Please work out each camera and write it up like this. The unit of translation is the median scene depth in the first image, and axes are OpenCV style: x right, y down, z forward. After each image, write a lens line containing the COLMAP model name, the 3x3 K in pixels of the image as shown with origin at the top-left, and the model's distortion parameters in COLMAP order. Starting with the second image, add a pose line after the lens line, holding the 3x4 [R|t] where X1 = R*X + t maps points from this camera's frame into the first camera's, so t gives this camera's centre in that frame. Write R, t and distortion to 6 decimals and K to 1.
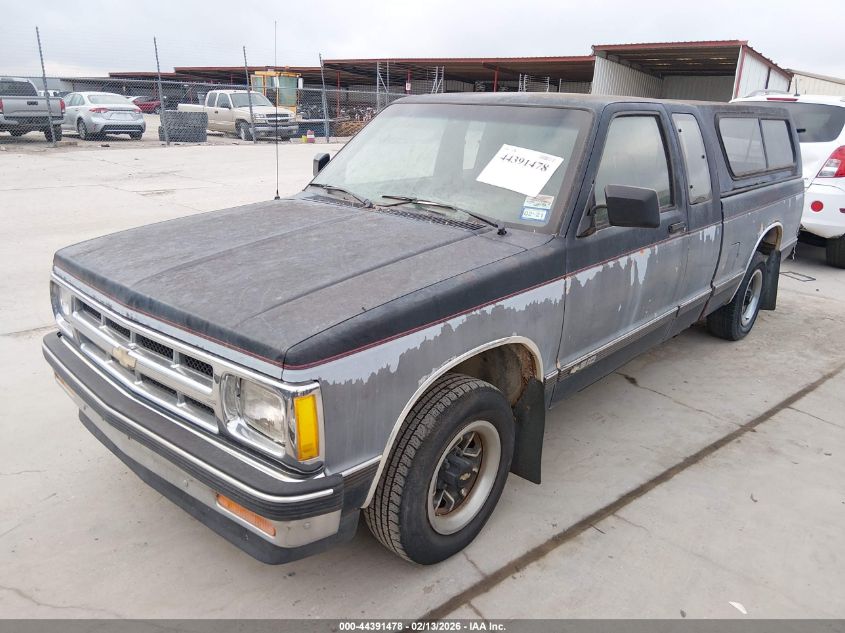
lens RADIAL K [[665.0, 0, 422.5], [0, 665.0, 316.5], [0, 0, 1]] dist [0.105884, -0.207446]
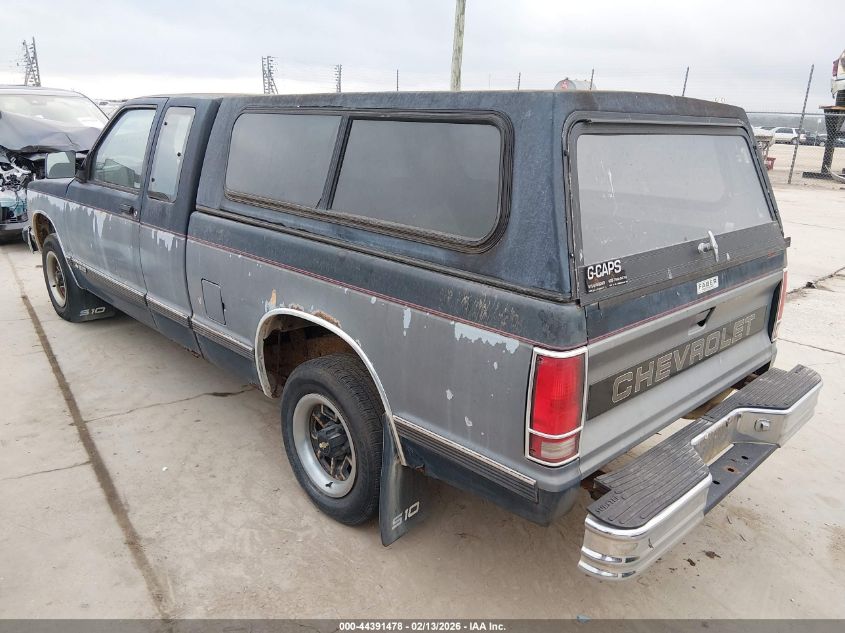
lens RADIAL K [[665.0, 0, 422.5], [0, 665.0, 316.5], [0, 0, 1]] dist [0.105884, -0.207446]
pose [[-0.112353, 0.243561, -0.963356, 1.178799], [-0.329234, 0.905607, 0.267358, -0.353385], [0.937540, 0.347208, -0.021560, 1.273557]]
